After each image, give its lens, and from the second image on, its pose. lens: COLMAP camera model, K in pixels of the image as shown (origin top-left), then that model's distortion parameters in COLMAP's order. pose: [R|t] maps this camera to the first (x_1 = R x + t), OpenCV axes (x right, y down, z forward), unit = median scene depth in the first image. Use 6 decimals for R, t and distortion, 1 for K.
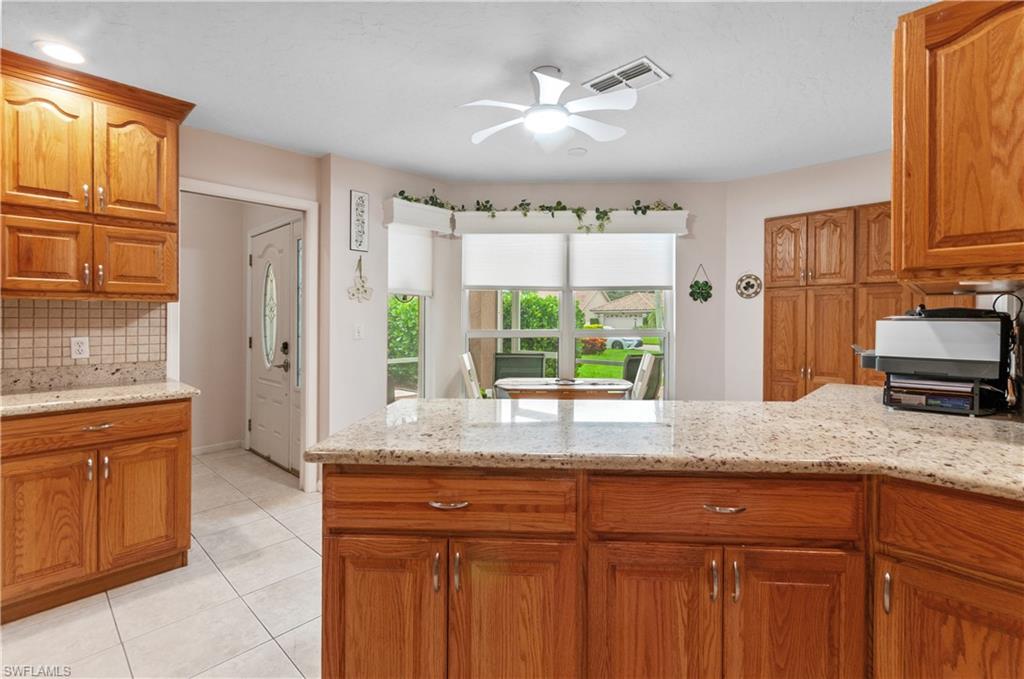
lens RADIAL K [[459.8, 0, 510.9], [0, 459.8, 320.1], [0, 0, 1]] dist [0.001130, 0.000353]
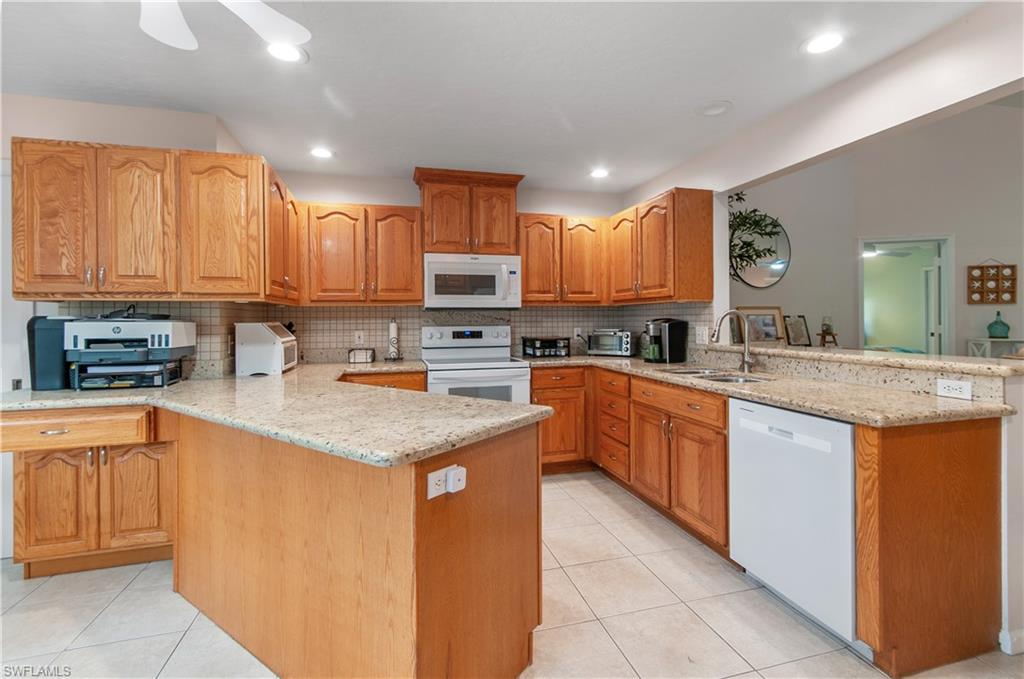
lens RADIAL K [[459.8, 0, 510.9], [0, 459.8, 320.1], [0, 0, 1]] dist [0.001130, 0.000353]
pose [[-0.853740, 0.008193, 0.520635, -0.343149], [0.009640, 0.999954, 0.000073, 0.002108], [-0.520610, 0.005082, -0.853780, 0.735155]]
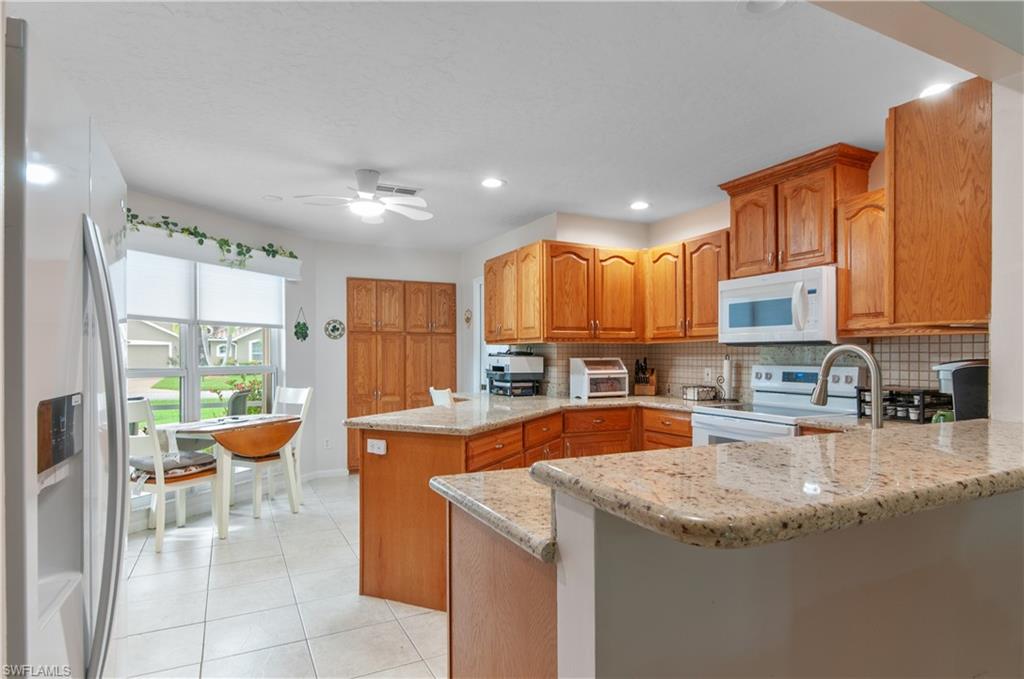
lens RADIAL K [[569.4, 0, 525.1], [0, 569.4, 357.7], [0, 0, 1]] dist [-0.000158, 0.000014]
pose [[0.328881, -0.001941, 0.944369, -0.791407], [-0.000582, 0.999997, 0.002258, -0.000760], [-0.944371, -0.001292, 0.328879, 0.014585]]
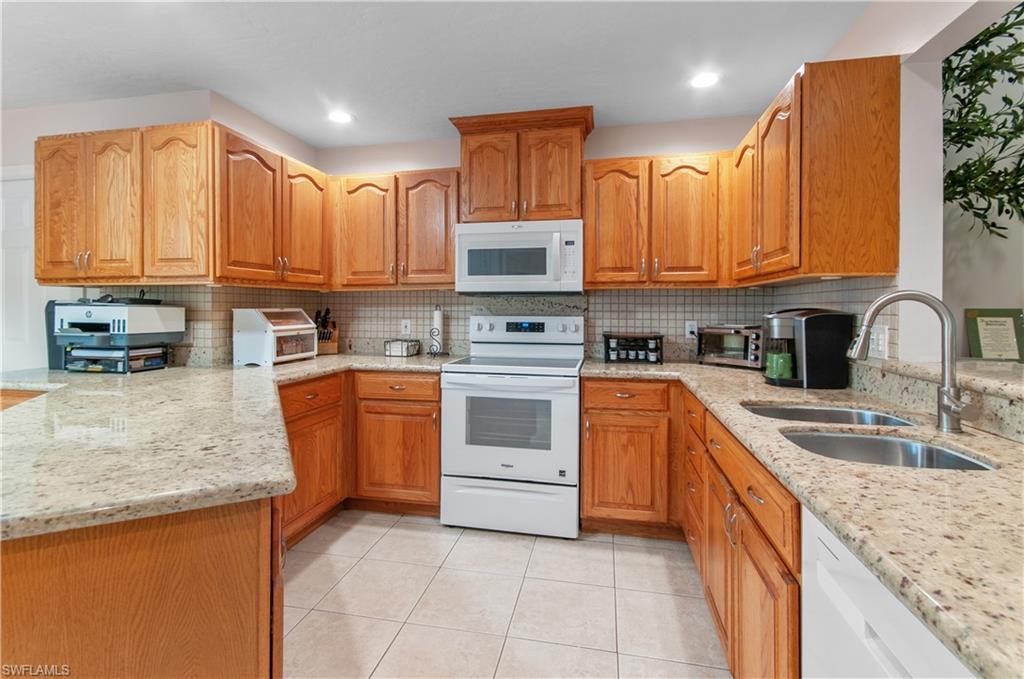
lens RADIAL K [[468.7, 0, 509.5], [0, 468.7, 310.0], [0, 0, 1]] dist [0.001597, 0.000439]
pose [[-0.525381, -0.002070, 0.850865, -0.402925], [-0.000932, 0.999998, 0.001857, 0.002980], [-0.850867, 0.000182, -0.525381, 0.349668]]
